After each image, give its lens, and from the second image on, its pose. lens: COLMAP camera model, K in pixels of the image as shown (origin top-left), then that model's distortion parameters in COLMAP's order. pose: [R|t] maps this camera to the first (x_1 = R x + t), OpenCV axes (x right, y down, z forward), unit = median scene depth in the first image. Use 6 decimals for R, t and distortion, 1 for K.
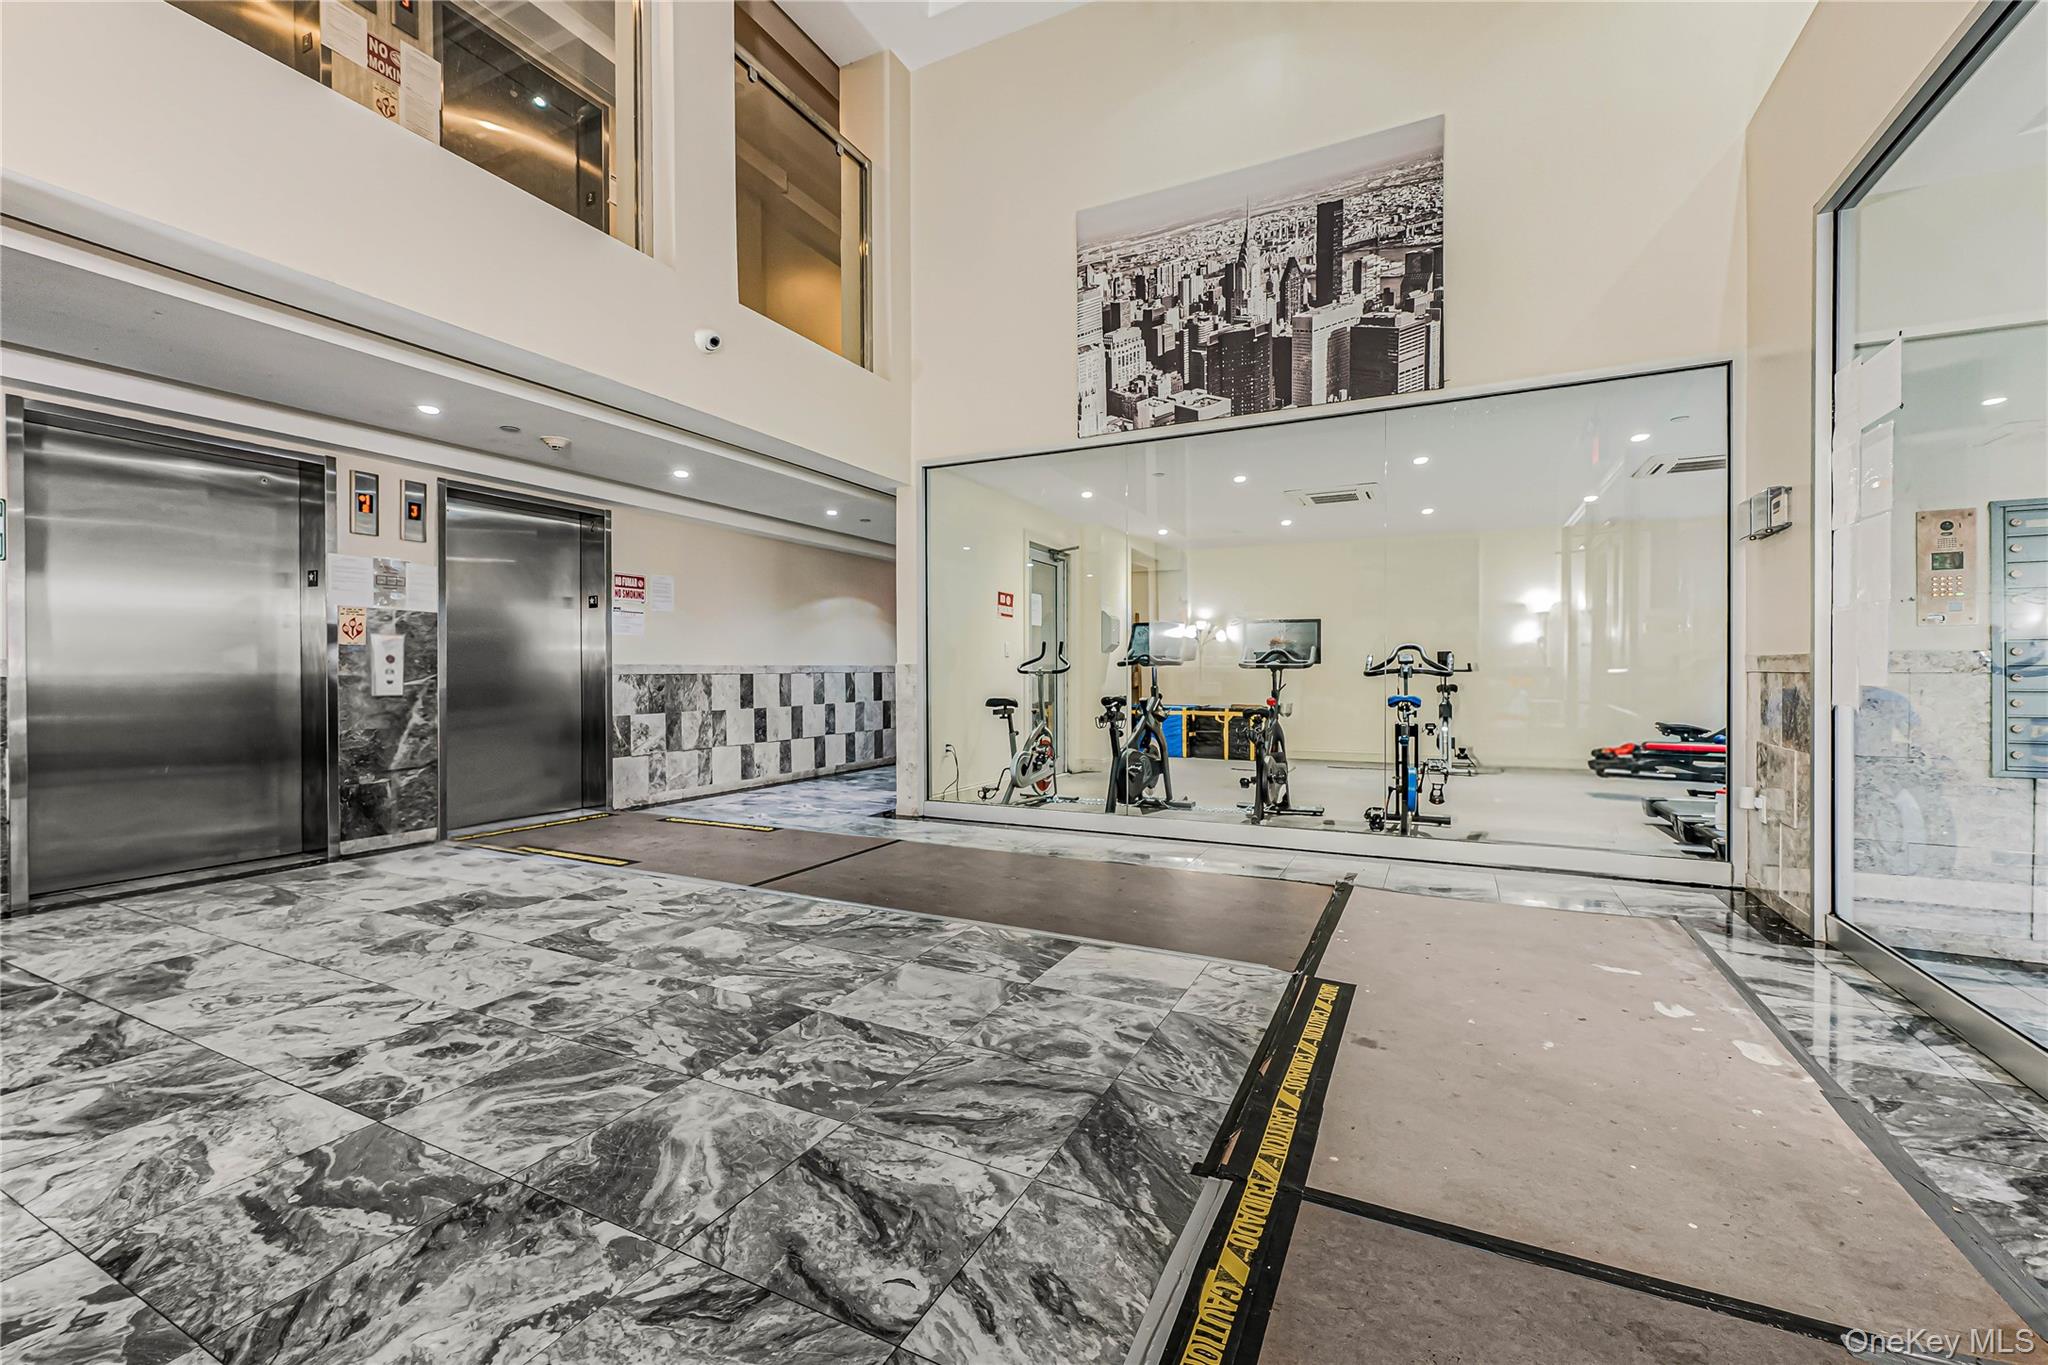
lens RADIAL K [[835.9, 0, 1025.7], [0, 835.9, 676.8], [0, 0, 1]] dist [0.003809, 0.000175]
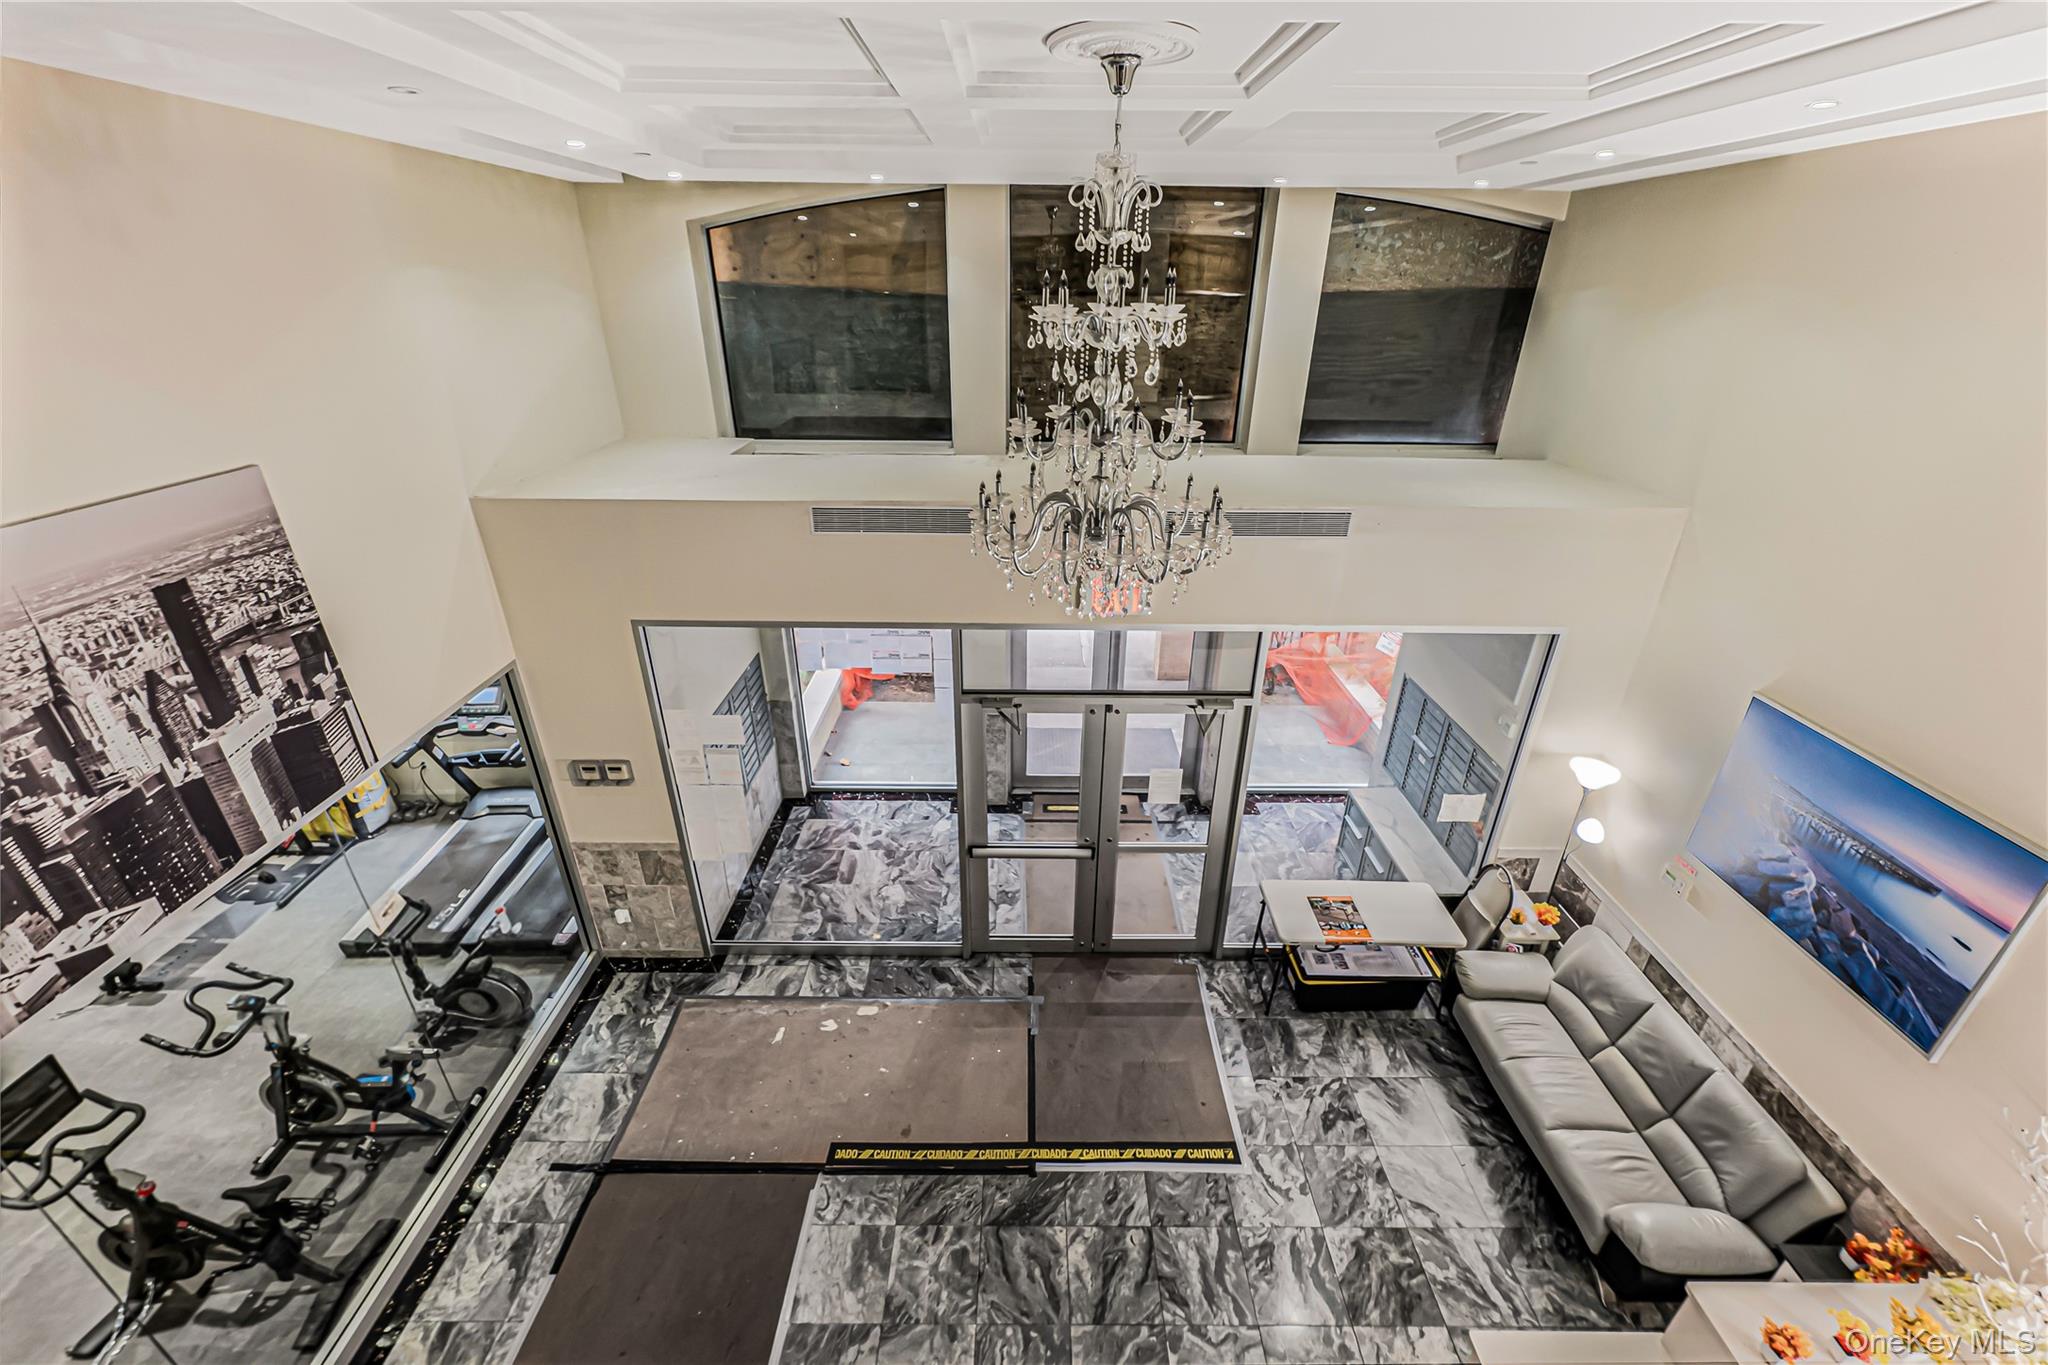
lens RADIAL K [[835.9, 0, 1024.4], [0, 835.9, 688.1], [0, 0, 1]] dist [0.003809, 0.000175]
pose [[-0.448030, -0.401203, 0.798940, -0.524844], [-0.001773, 0.894048, 0.447969, -0.818075], [-0.894017, 0.199287, -0.401271, 0.696582]]
